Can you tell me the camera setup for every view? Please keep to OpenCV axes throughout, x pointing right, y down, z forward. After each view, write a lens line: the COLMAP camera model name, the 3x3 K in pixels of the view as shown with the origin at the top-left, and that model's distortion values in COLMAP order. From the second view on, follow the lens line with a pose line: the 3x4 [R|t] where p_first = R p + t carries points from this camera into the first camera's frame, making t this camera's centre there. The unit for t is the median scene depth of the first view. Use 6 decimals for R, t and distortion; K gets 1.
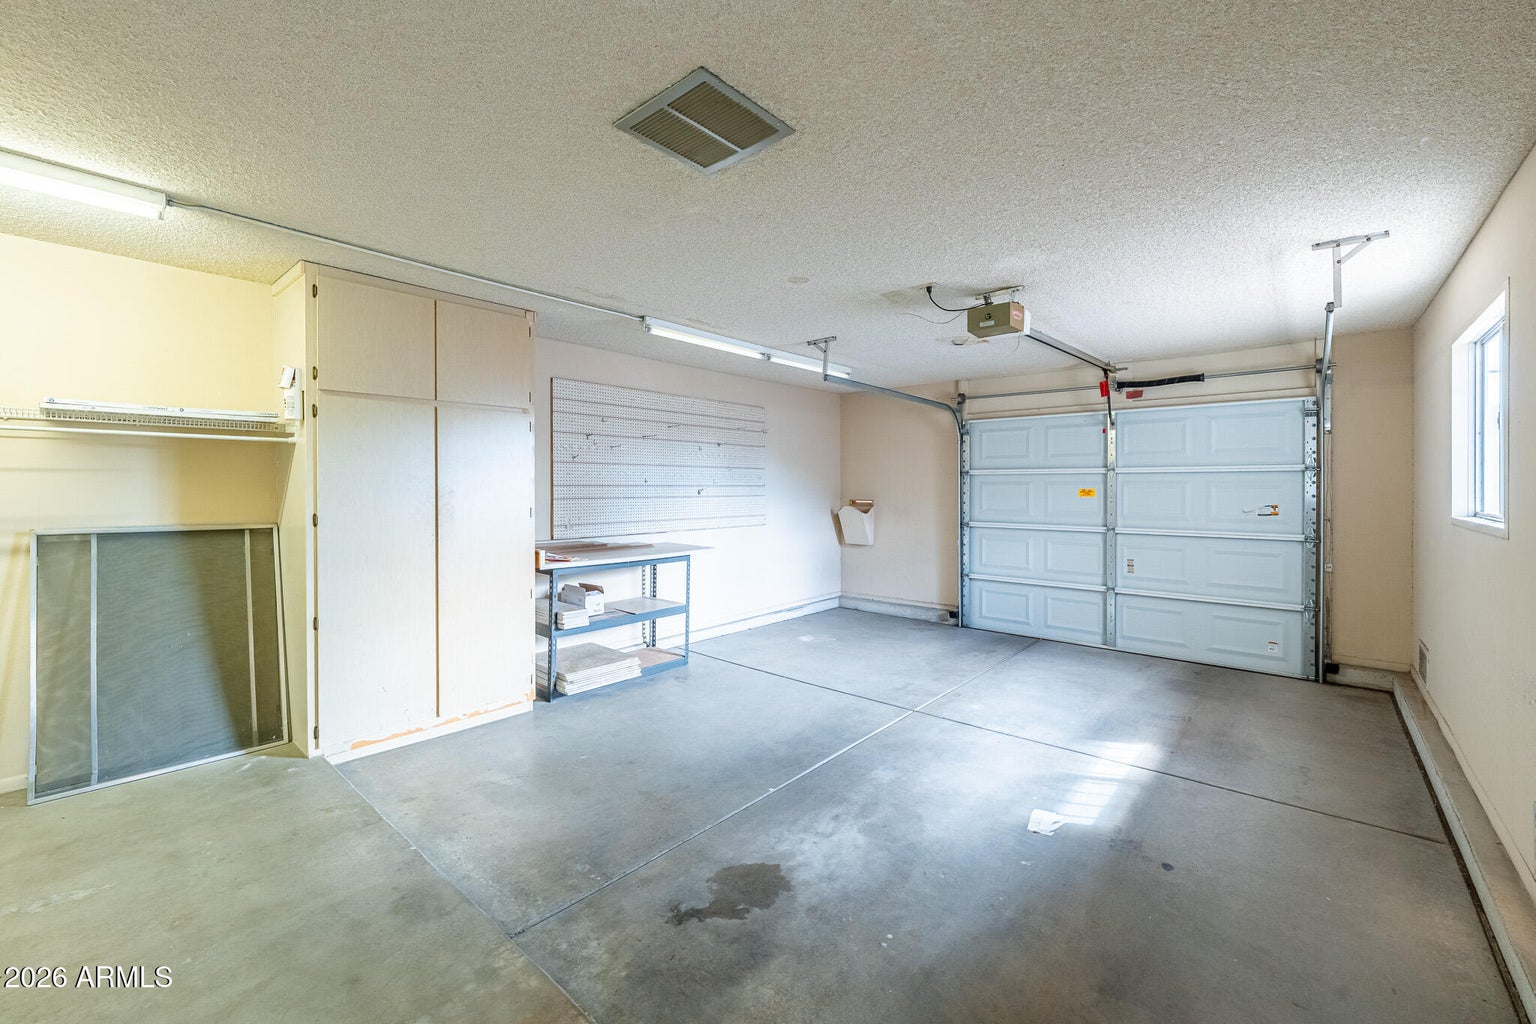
lens RADIAL K [[631.8, 0, 763.8], [0, 631.8, 506.9], [0, 0, 1]] dist [-0.000999, -0.000124]
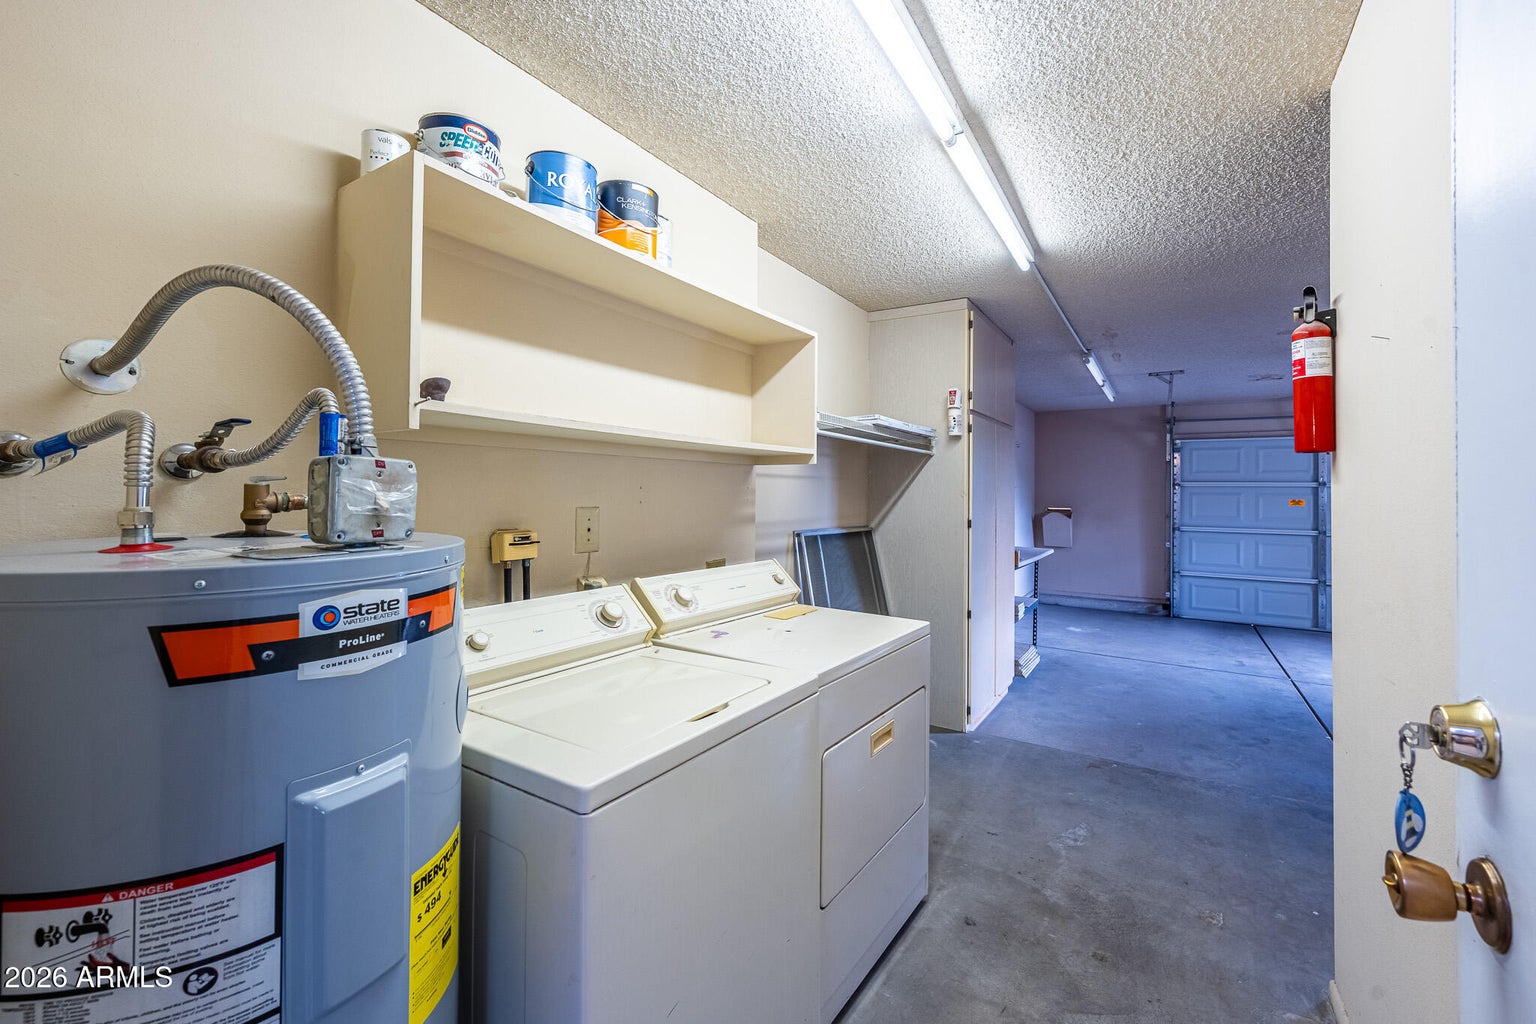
lens RADIAL K [[631.8, 0, 773.4], [0, 631.8, 499.0], [0, 0, 1]] dist [-0.000999, -0.000124]
pose [[0.987918, 0.008649, 0.154736, -0.640043], [-0.005429, 0.999760, -0.021221, 0.001673], [-0.154883, 0.020125, 0.987728, -0.040783]]
